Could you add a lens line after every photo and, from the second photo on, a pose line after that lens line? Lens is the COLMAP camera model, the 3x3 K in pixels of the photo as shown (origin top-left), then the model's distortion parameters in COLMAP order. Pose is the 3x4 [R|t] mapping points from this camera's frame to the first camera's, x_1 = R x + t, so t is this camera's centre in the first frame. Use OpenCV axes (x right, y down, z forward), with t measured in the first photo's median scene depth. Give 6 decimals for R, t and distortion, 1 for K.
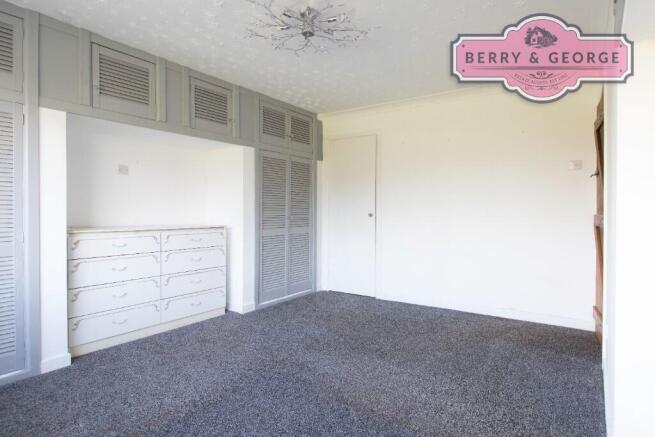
lens RADIAL K [[303.7, 0, 324.0], [0, 303.7, 217.5], [0, 0, 1]] dist [-0.003469, -0.000514]
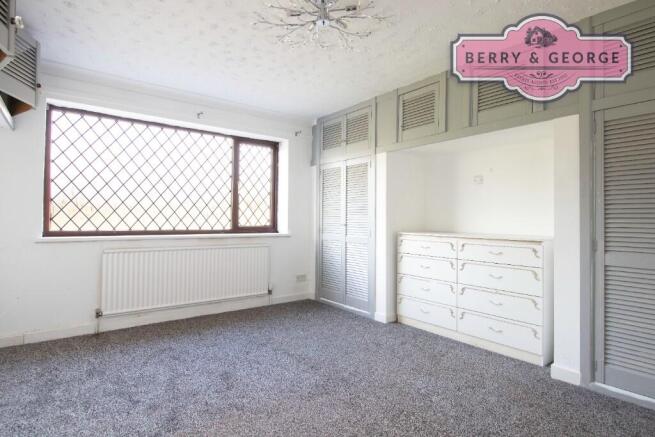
lens RADIAL K [[355.0, 0, 329.8], [0, 355.0, 217.1], [0, 0, 1]] dist [0.006961, -0.011695]
pose [[-0.203484, -0.004281, -0.979069, 0.703460], [-0.025664, 0.999670, 0.000963, -0.016954], [0.978742, 0.025323, -0.203527, 0.832814]]
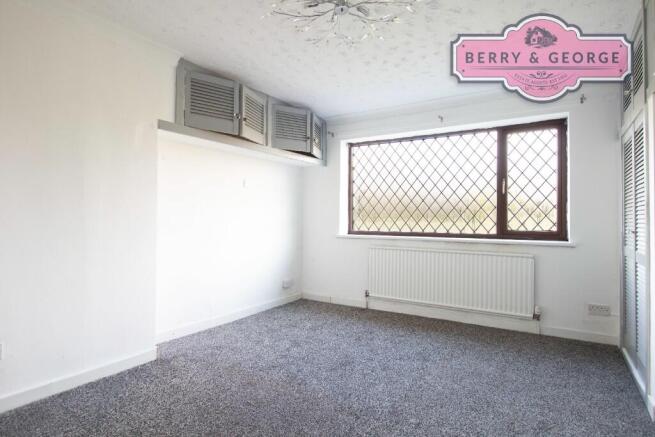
lens RADIAL K [[355.0, 0, 332.1], [0, 355.0, 215.4], [0, 0, 1]] dist [0.006961, -0.011695]
pose [[-0.988918, -0.005316, -0.148365, 0.074922], [-0.005964, 0.999975, 0.003923, -0.024405], [0.148340, 0.004764, -0.988925, 1.366852]]
